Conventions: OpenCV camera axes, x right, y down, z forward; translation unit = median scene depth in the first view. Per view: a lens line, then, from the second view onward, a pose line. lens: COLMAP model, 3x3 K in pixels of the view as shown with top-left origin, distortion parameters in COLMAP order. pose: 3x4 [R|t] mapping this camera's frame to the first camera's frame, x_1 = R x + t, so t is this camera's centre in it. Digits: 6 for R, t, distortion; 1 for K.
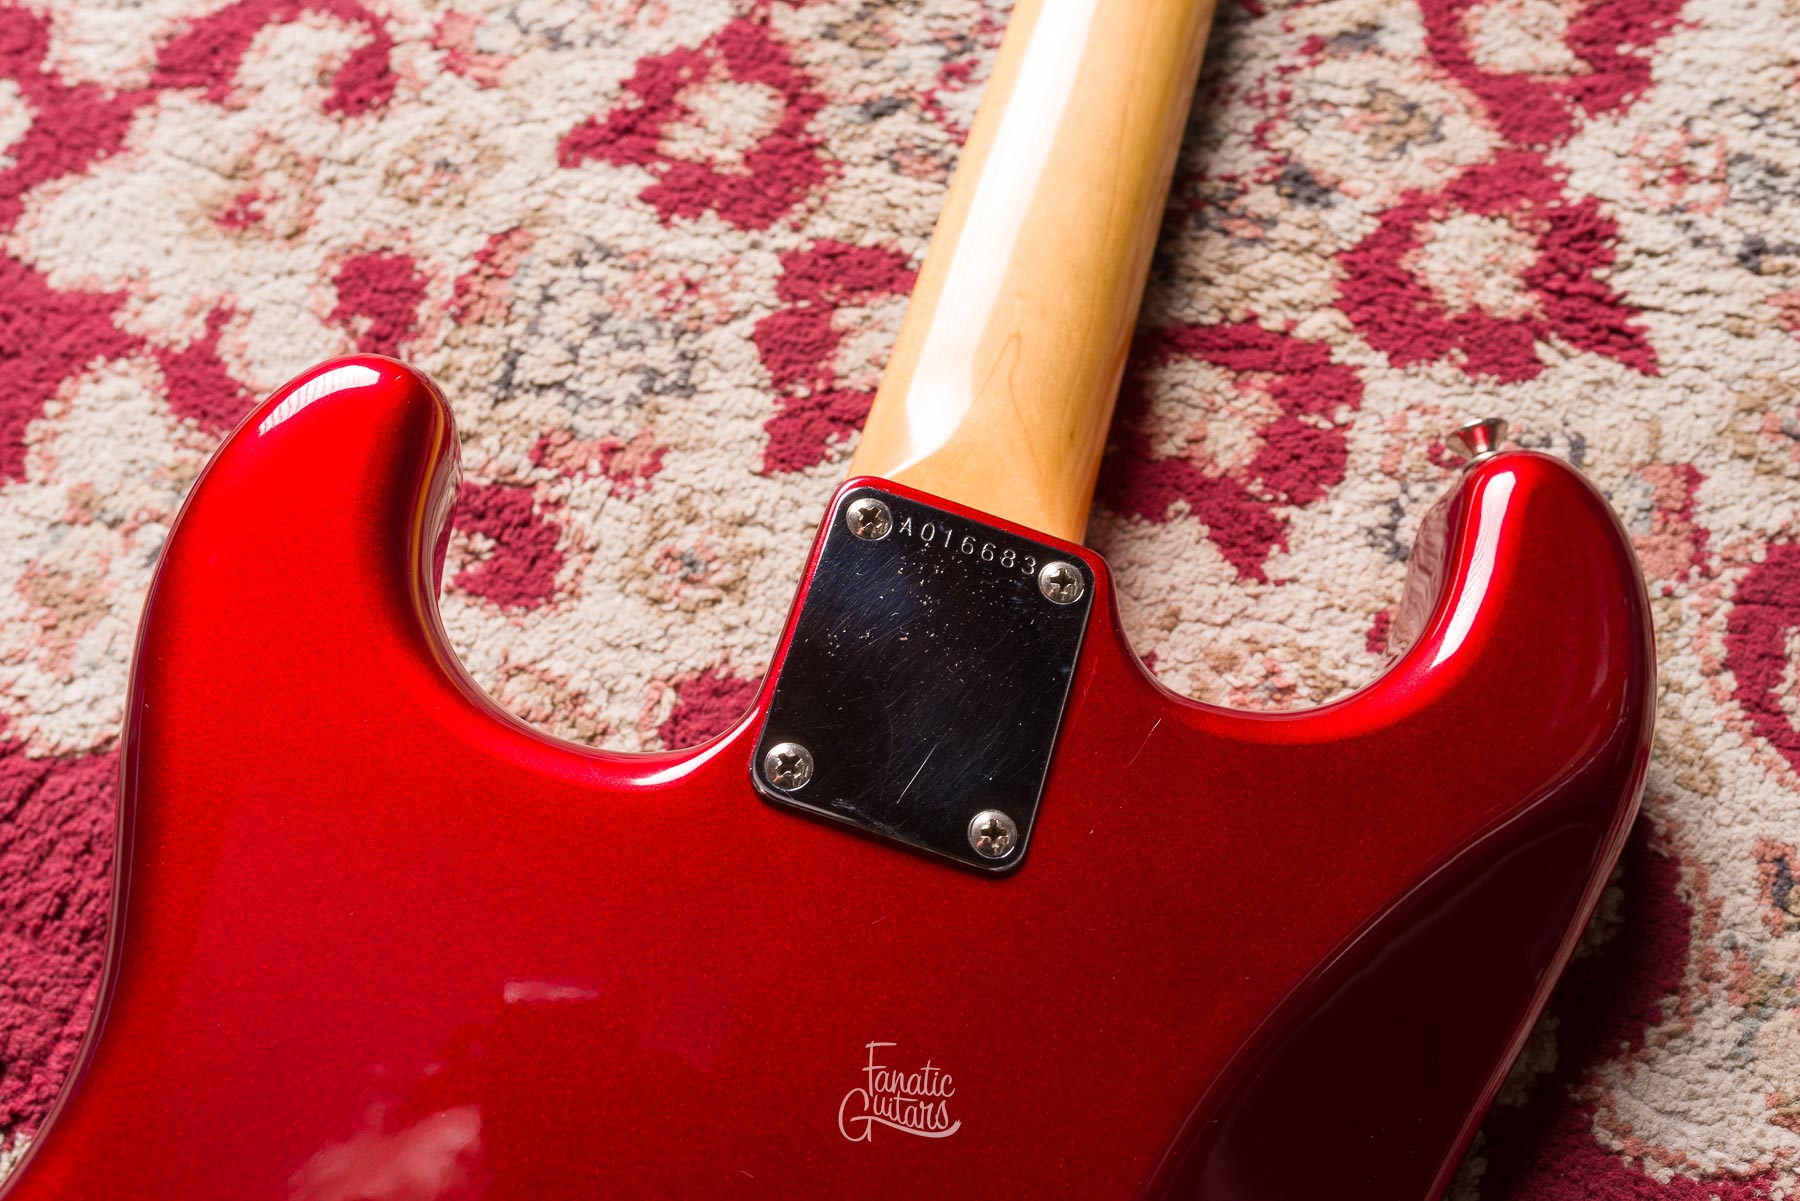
lens RADIAL K [[1789.7, 0, 899.9], [0, 1789.7, 600.2], [0, 0, 1]] dist [0.001704, 0.000945]
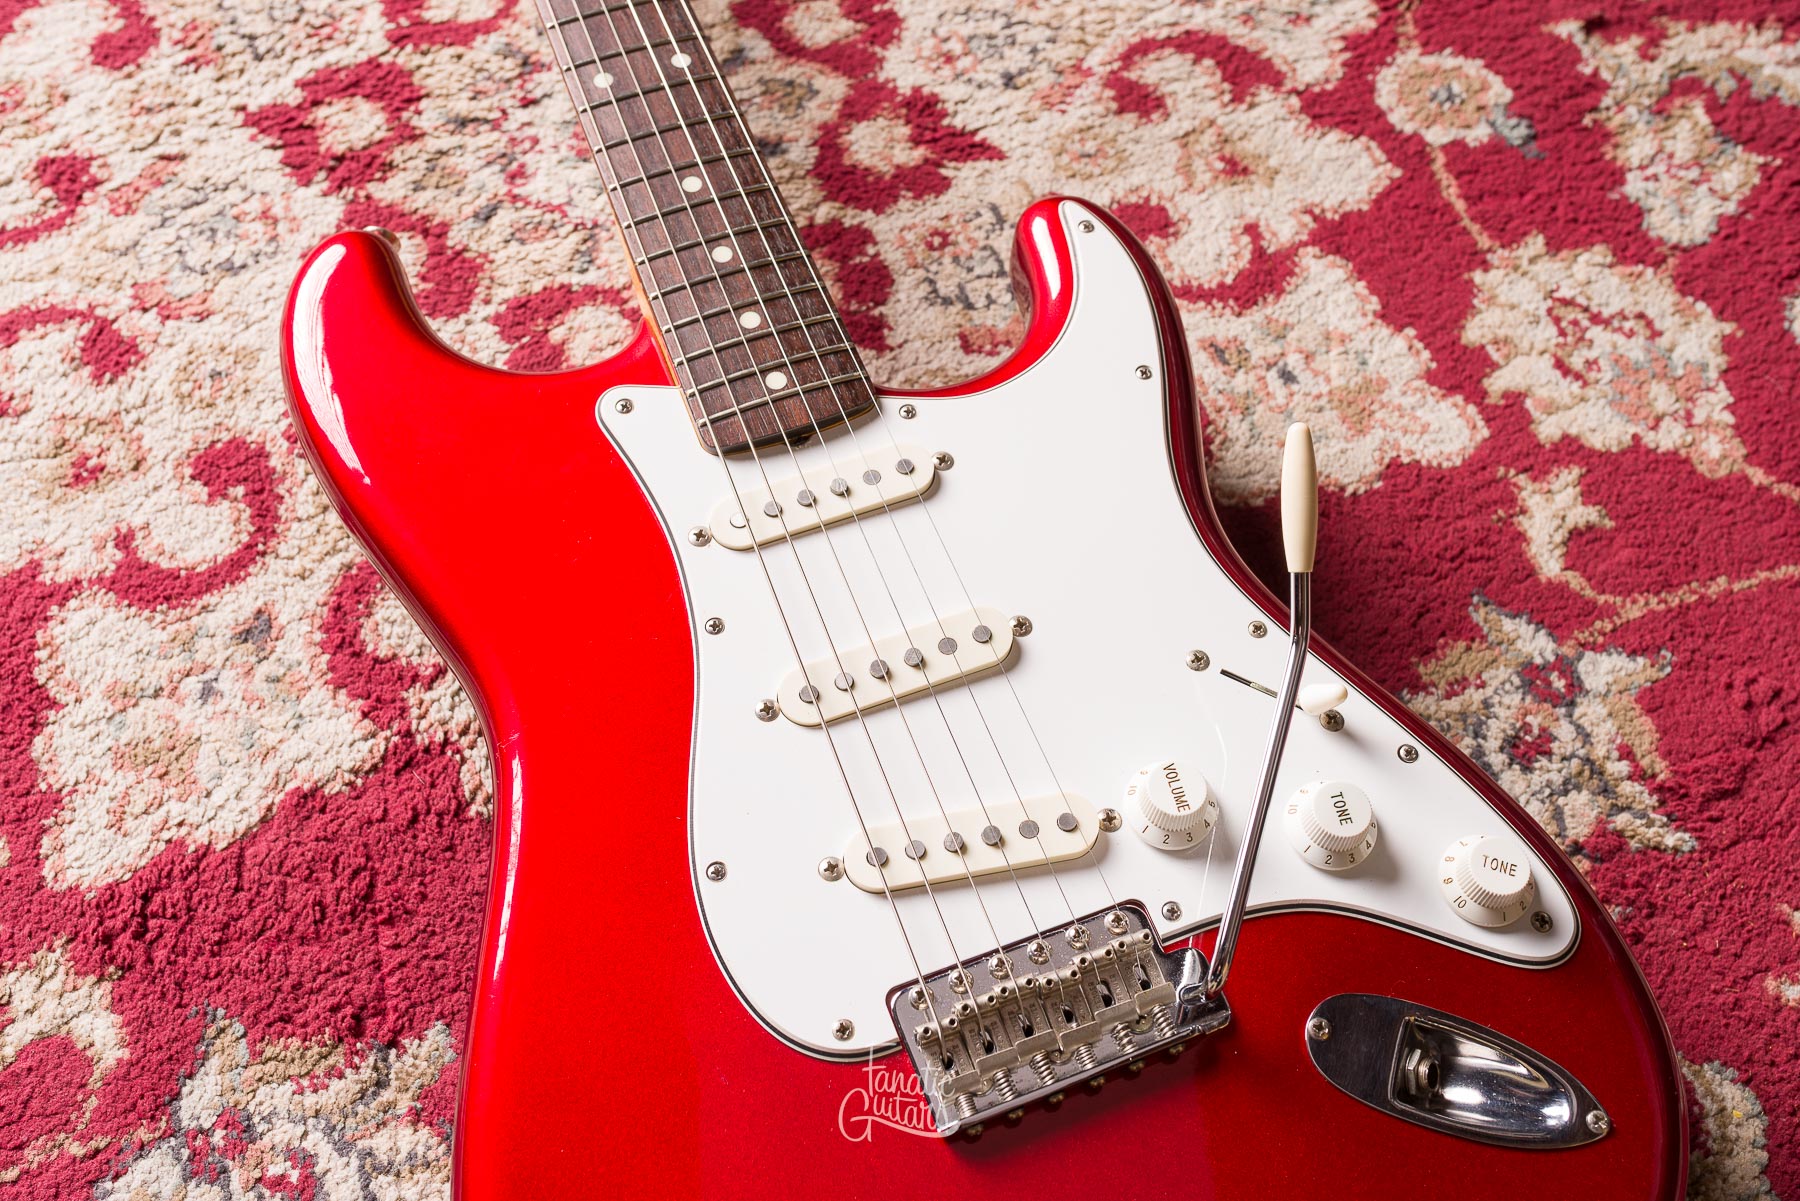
lens RADIAL K [[1743.0, 0, 897.5], [0, 1743.0, 606.3], [0, 0, 1]] dist [0.001102, -0.001089]
pose [[0.783108, -0.464989, 0.412950, -0.513936], [0.503083, 0.864032, 0.018881, 0.151301], [-0.365581, 0.192962, 0.910558, -0.372284]]
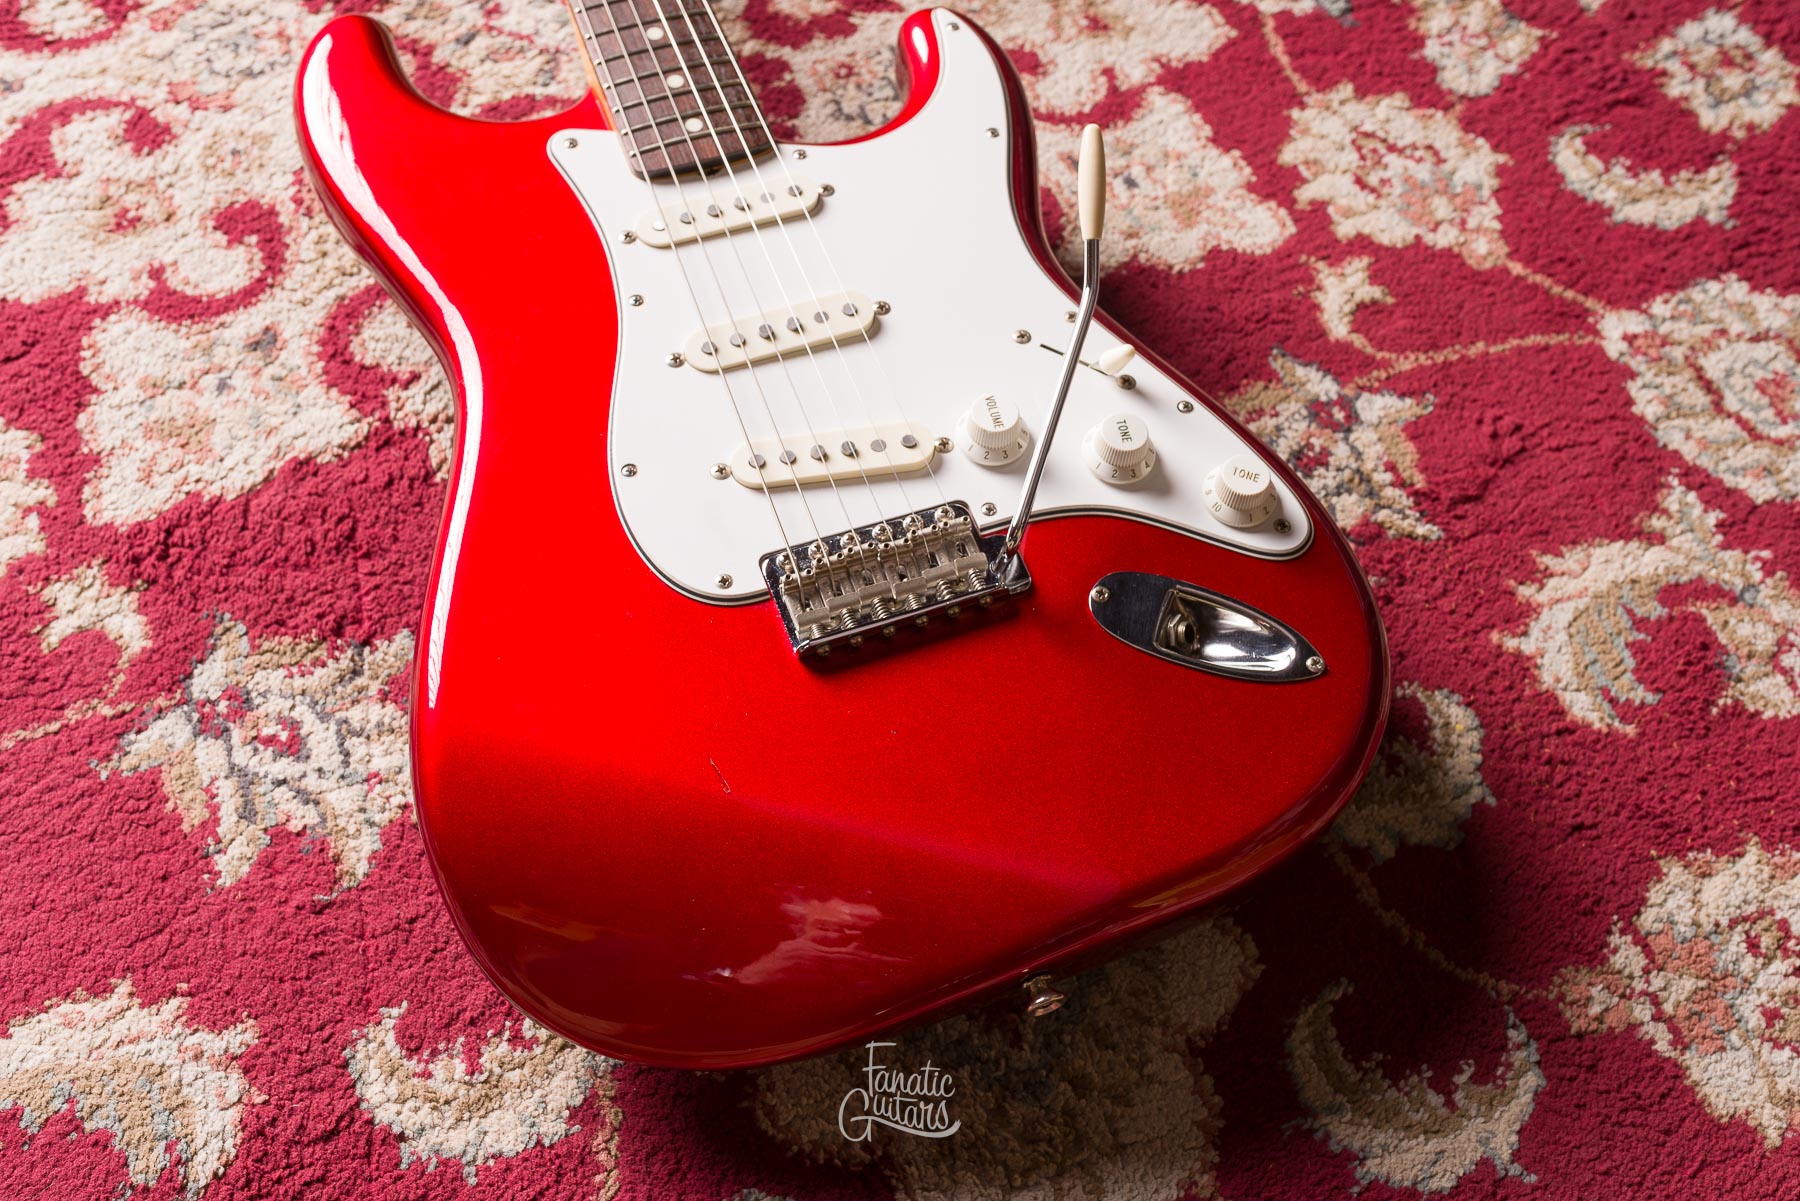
lens RADIAL K [[1737.9, 0, 895.4], [0, 1737.9, 604.9], [0, 0, 1]] dist [0.001283, 0.001528]
pose [[0.787577, -0.430986, 0.440425, -0.706089], [0.485663, 0.874047, -0.013157, 0.457932], [-0.379282, 0.224260, 0.897693, -0.584922]]
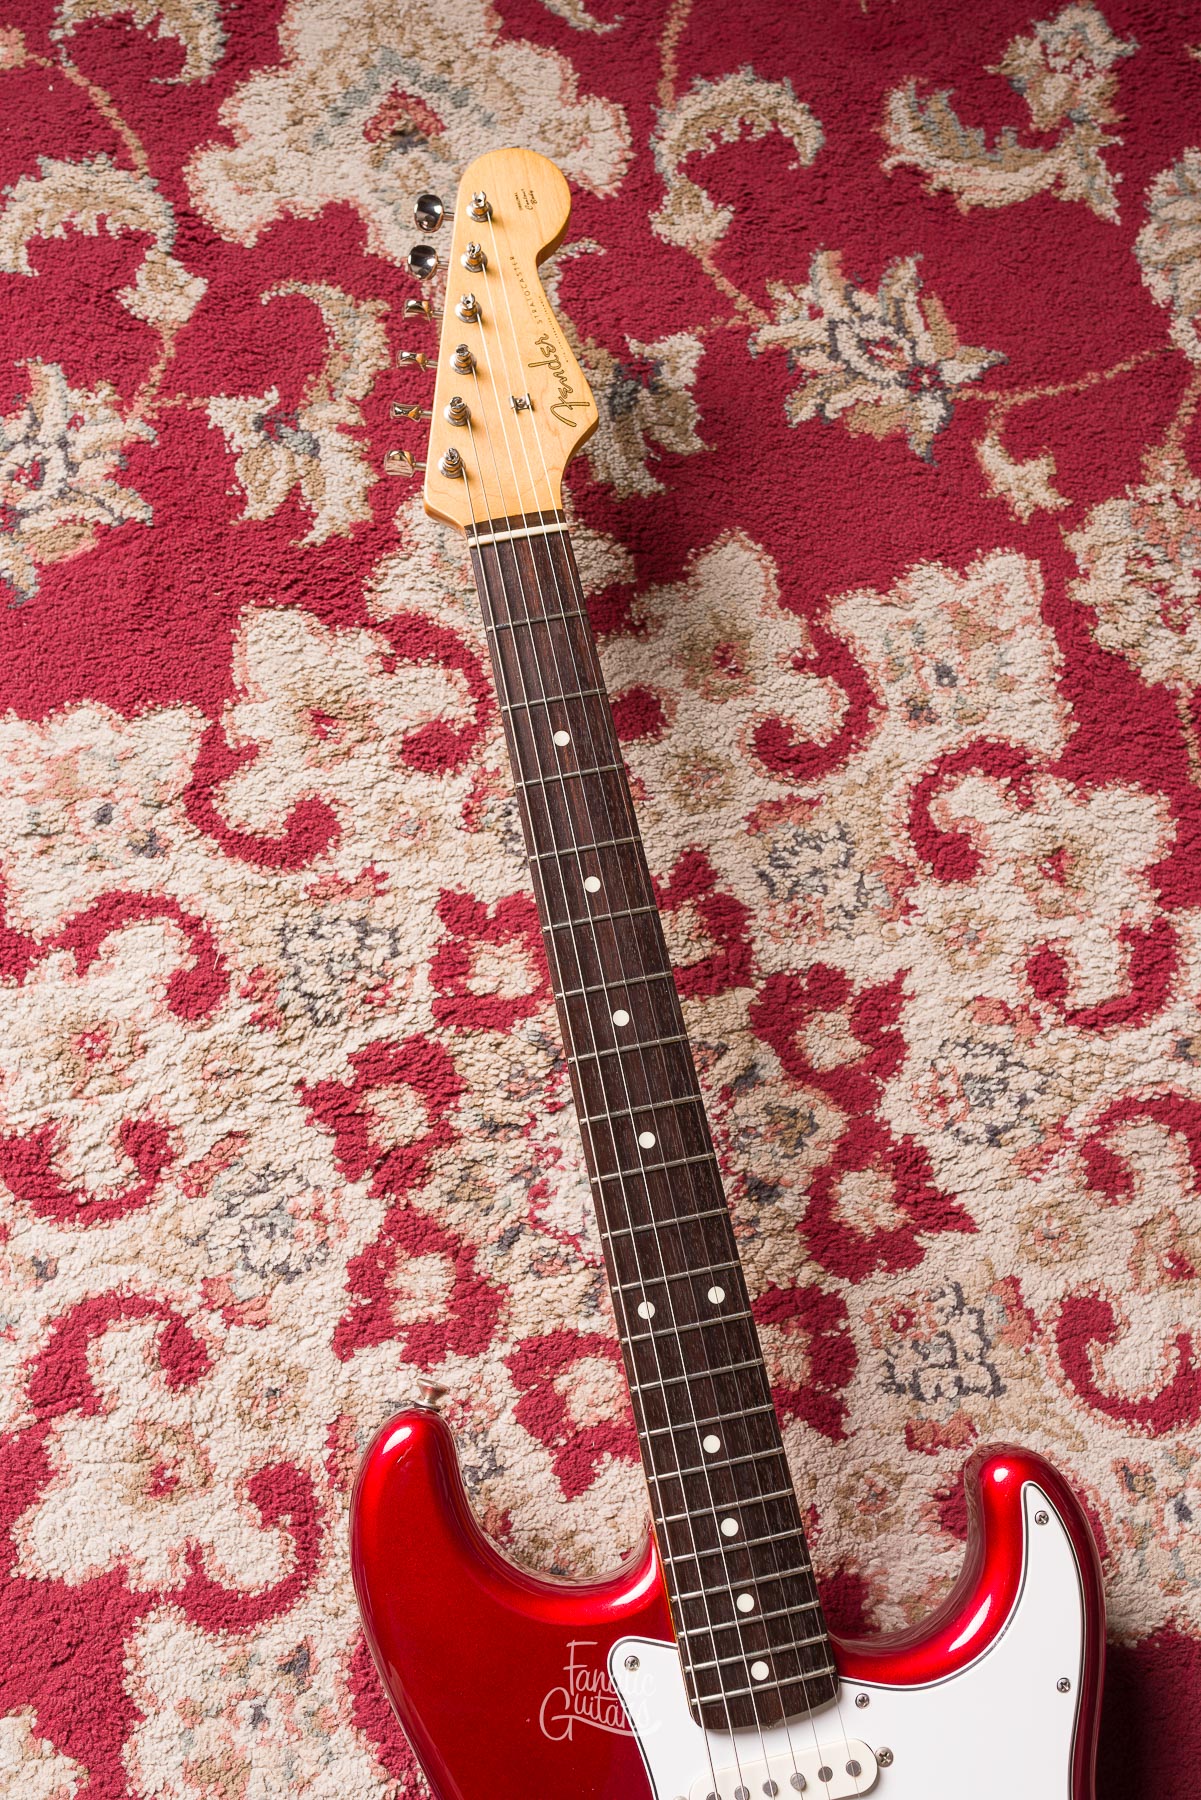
lens RADIAL K [[1743.0, 0, 602.4], [0, 1743.0, 900.7], [0, 0, 1]] dist [0.001102, -0.001089]
pose [[0.870312, -0.425932, 0.247264, -0.212236], [0.368179, 0.896136, 0.247761, -0.975780], [-0.327111, -0.124592, 0.936737, -0.511847]]
